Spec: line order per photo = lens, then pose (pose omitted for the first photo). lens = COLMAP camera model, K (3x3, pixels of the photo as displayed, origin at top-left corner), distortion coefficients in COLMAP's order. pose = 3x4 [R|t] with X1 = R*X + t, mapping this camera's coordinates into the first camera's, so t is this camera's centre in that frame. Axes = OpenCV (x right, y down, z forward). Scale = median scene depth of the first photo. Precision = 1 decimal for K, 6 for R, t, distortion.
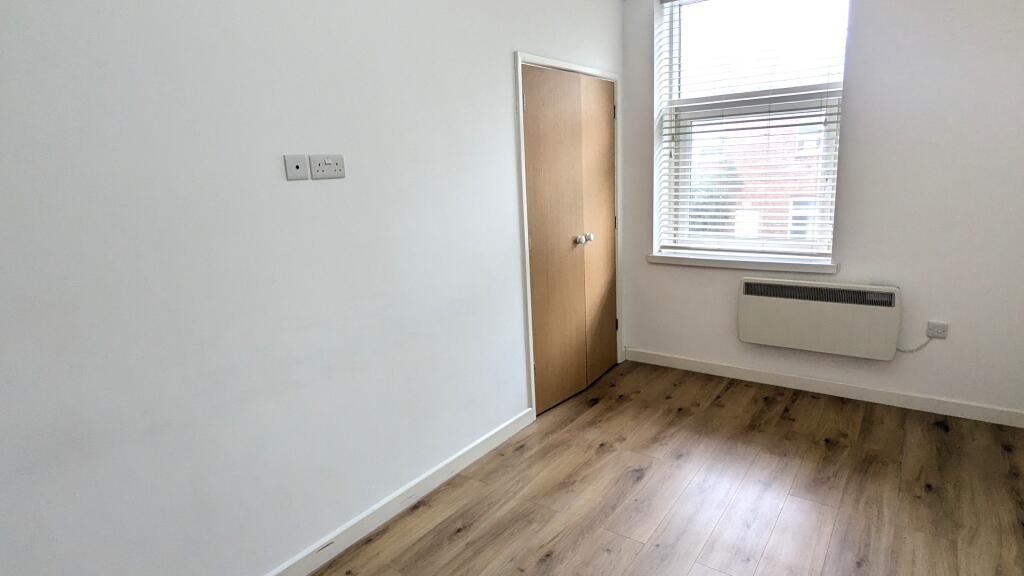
lens RADIAL K [[569.3, 0, 514.1], [0, 569.3, 285.7], [0, 0, 1]] dist [0.028981, -0.000702]
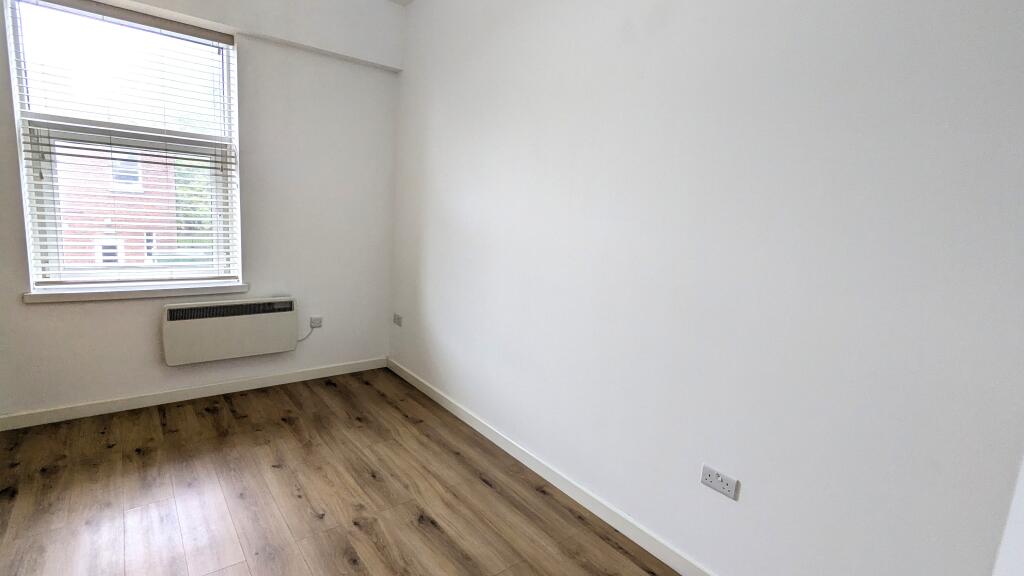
lens RADIAL K [[468.1, 0, 511.0], [0, 468.1, 292.3], [0, 0, 1]] dist [-0.011499, 0.000077]
pose [[0.253394, -0.103273, 0.961835, -0.275633], [0.119487, 0.990013, 0.074819, -0.027790], [-0.959955, 0.095968, 0.263203, 0.185861]]
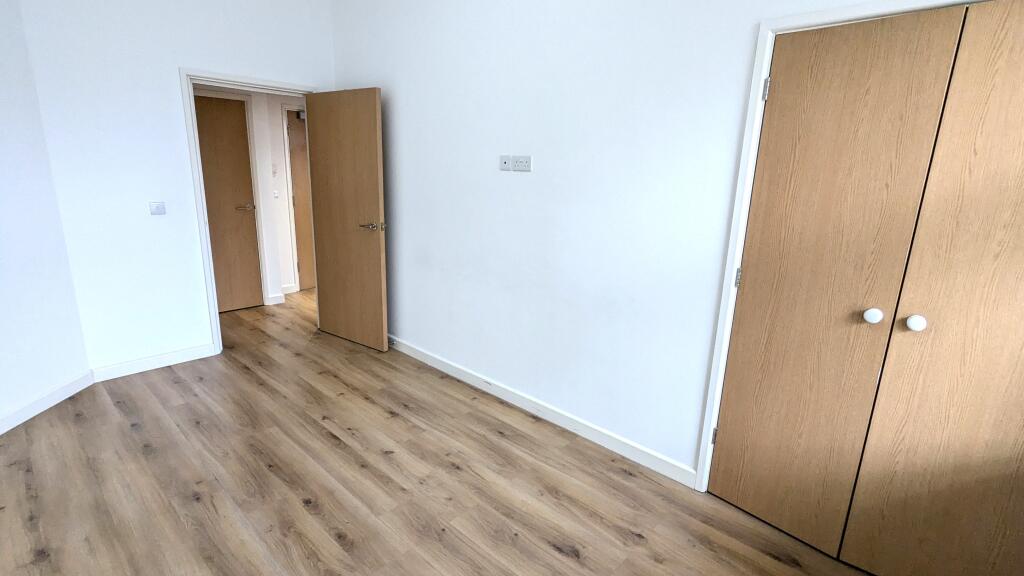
lens RADIAL K [[468.1, 0, 508.2], [0, 468.1, 289.4], [0, 0, 1]] dist [-0.011499, 0.000077]
pose [[-0.114311, 0.276339, -0.954238, 0.634551], [-0.240134, 0.924365, 0.296455, -0.164917], [0.963986, 0.263033, -0.039306, 0.700521]]
